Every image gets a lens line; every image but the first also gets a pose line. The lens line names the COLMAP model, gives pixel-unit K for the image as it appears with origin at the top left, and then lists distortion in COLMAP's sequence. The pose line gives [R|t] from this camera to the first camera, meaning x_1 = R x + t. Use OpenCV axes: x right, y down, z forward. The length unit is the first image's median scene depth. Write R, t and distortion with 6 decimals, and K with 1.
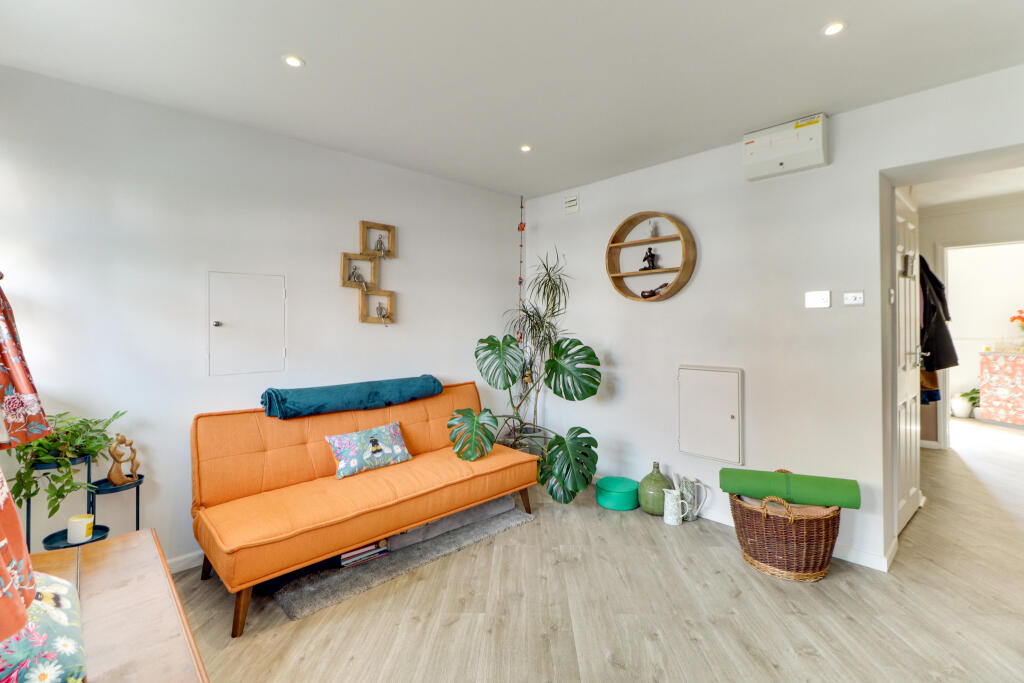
lens RADIAL K [[467.6, 0, 513.7], [0, 467.6, 336.2], [0, 0, 1]] dist [0.005329, -0.000252]
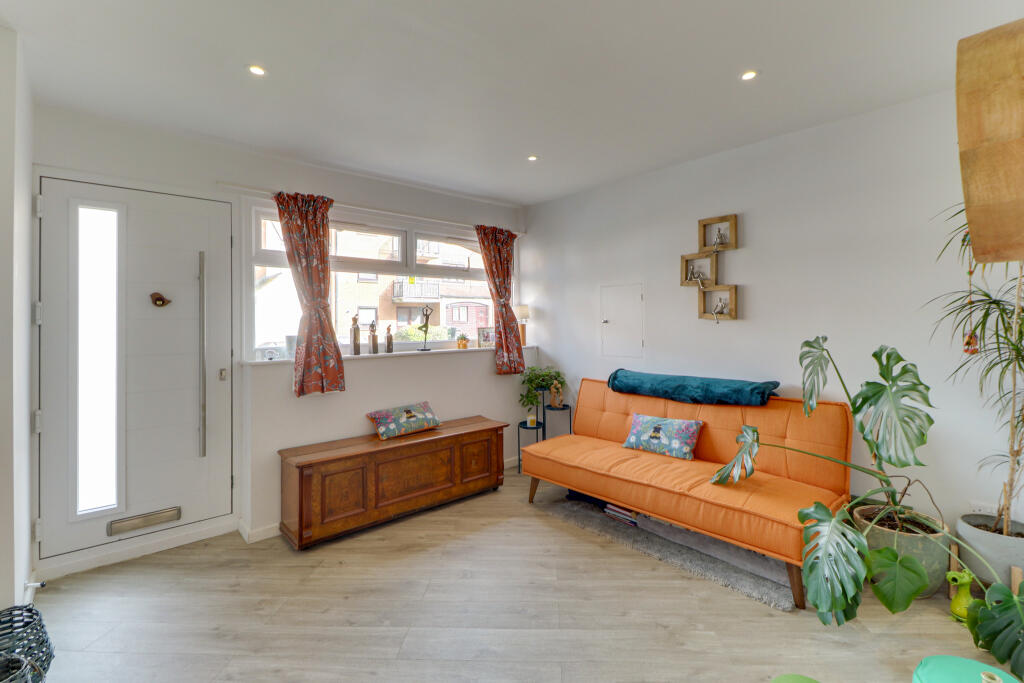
lens RADIAL K [[467.6, 0, 519.4], [0, 467.6, 320.5], [0, 0, 1]] dist [0.005329, -0.000252]
pose [[-0.035420, 0.006110, -0.999354, 0.808894], [0.000804, 0.999981, 0.006085, -0.036055], [0.999372, -0.000588, -0.035425, 0.711890]]
